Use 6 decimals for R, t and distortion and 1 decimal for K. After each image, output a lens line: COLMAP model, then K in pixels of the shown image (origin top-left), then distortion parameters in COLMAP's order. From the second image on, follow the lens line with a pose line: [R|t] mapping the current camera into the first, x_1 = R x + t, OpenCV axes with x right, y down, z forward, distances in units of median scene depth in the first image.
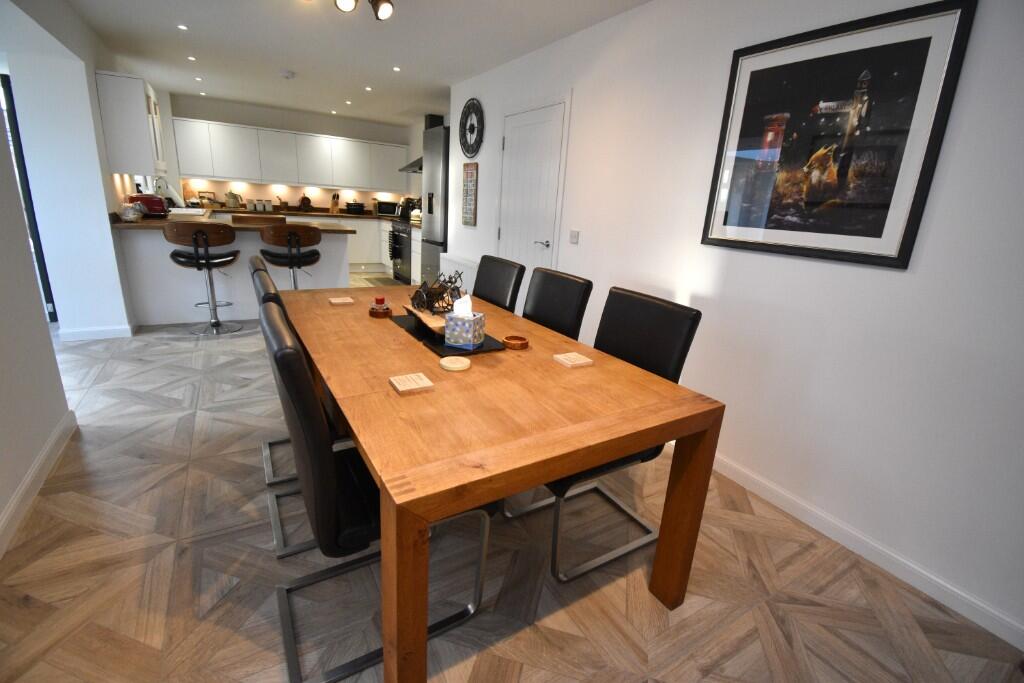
lens RADIAL K [[457.0, 0, 512.0], [0, 457.0, 341.5], [0, 0, 1]] dist [0.027833, -0.030359]
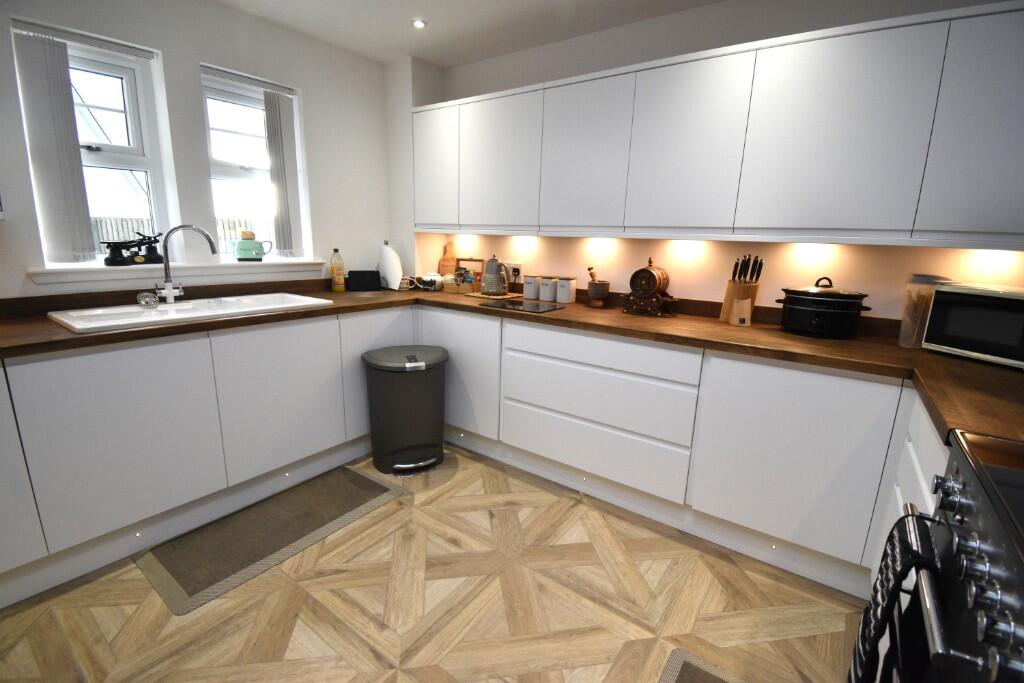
lens RADIAL K [[457.0, 0, 512.0], [0, 457.0, 341.5], [0, 0, 1]] dist [0.027833, -0.030359]
pose [[0.388716, 0.154253, -0.908353, -0.183310], [-0.266294, 0.962619, 0.049512, -0.254071], [0.882036, 0.222643, 0.415263, 0.787304]]
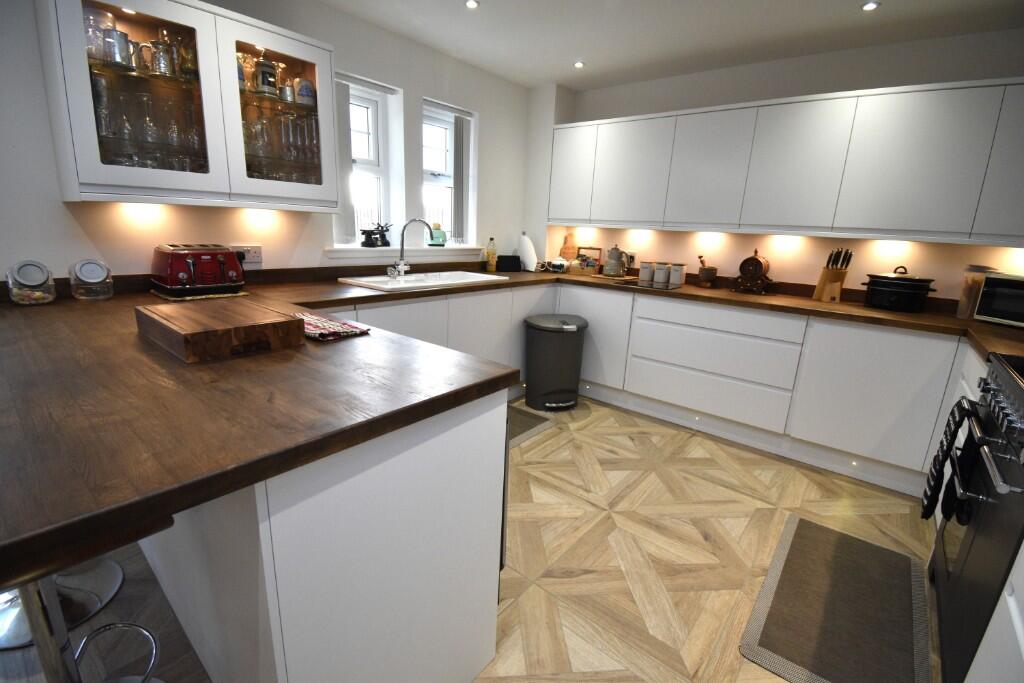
lens RADIAL K [[457.0, 0, 512.0], [0, 457.0, 341.5], [0, 0, 1]] dist [0.027833, -0.030359]
pose [[0.328611, 0.183989, -0.926371, -0.120968], [-0.291587, 0.952690, 0.085781, -0.212390], [0.898327, 0.241929, 0.366713, 0.663947]]
